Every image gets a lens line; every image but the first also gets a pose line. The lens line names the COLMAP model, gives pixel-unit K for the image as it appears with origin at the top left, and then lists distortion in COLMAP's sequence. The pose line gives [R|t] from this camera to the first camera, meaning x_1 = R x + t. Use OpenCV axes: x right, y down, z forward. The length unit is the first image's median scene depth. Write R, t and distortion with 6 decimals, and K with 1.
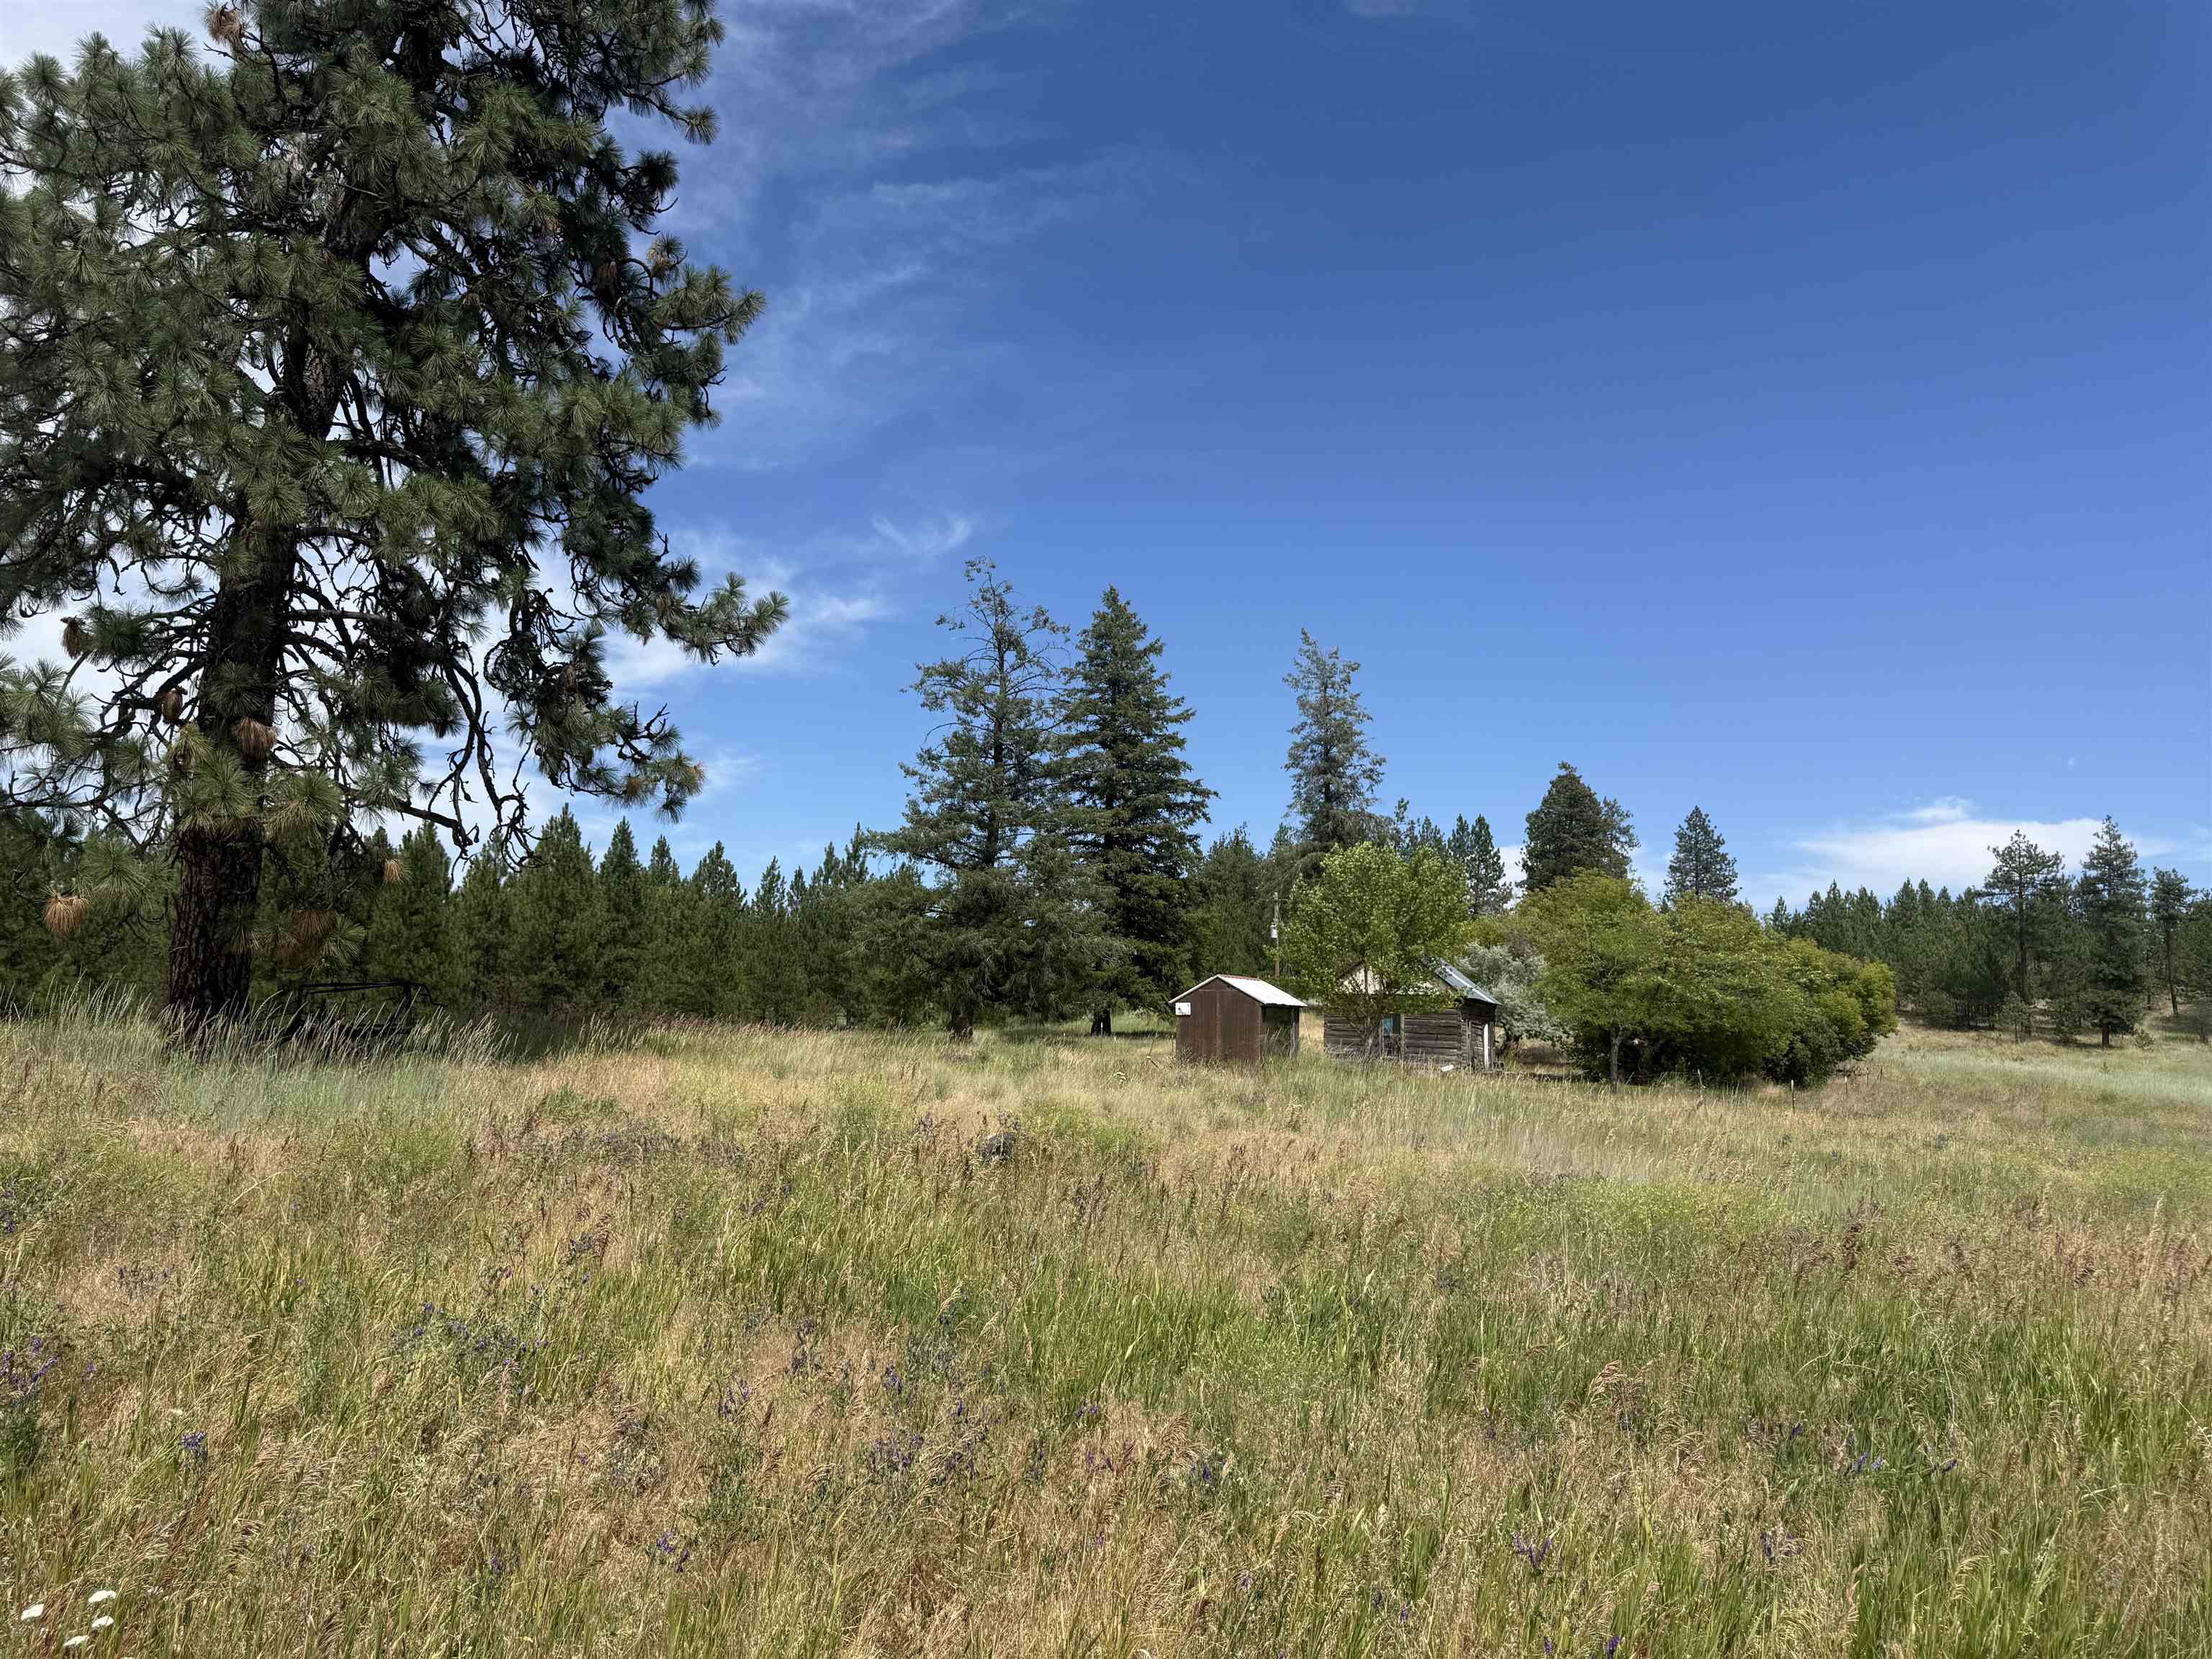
lens RADIAL K [[1602.9, 0, 1089.4], [0, 1602.9, 766.8], [0, 0, 1]] dist [0.046128, -0.012944]
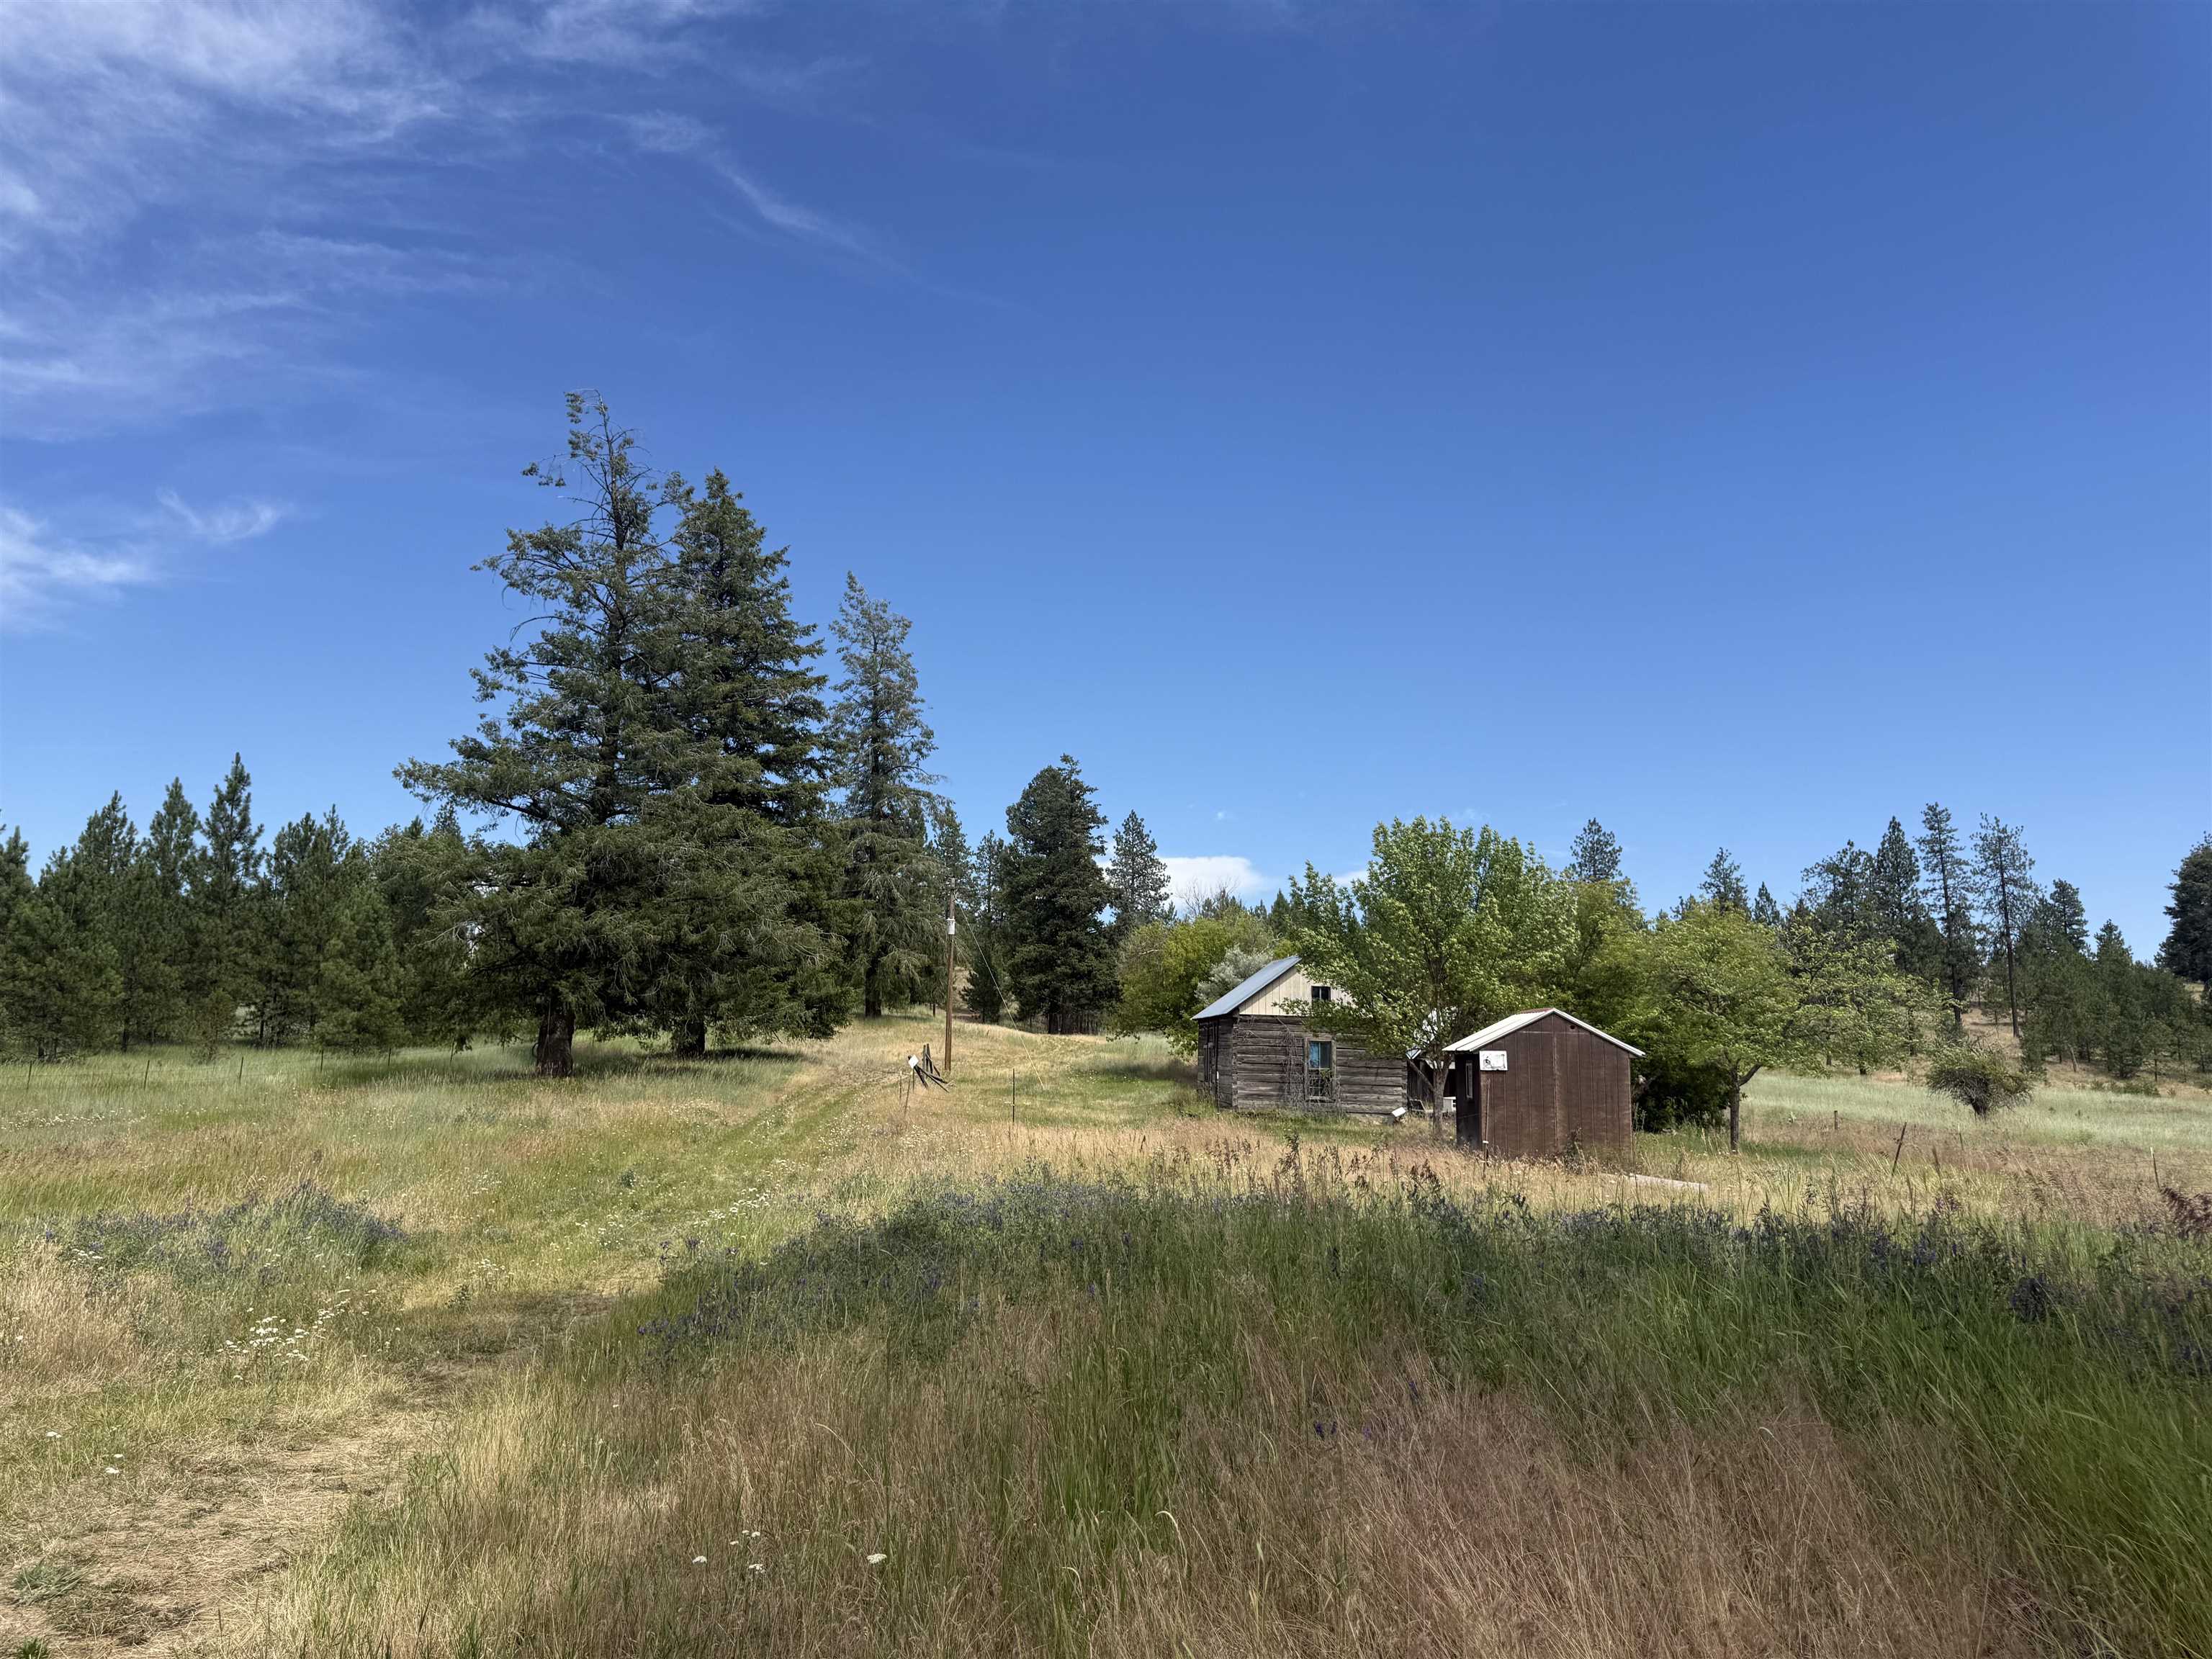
lens RADIAL K [[1602.9, 0, 1104.2], [0, 1602.9, 826.4], [0, 0, 1]] dist [0.046128, -0.012944]
pose [[0.895370, 0.061538, 0.441050, -0.155680], [-0.079872, 0.996537, 0.023103, 0.025468], [-0.438101, -0.055914, 0.897185, 0.225593]]
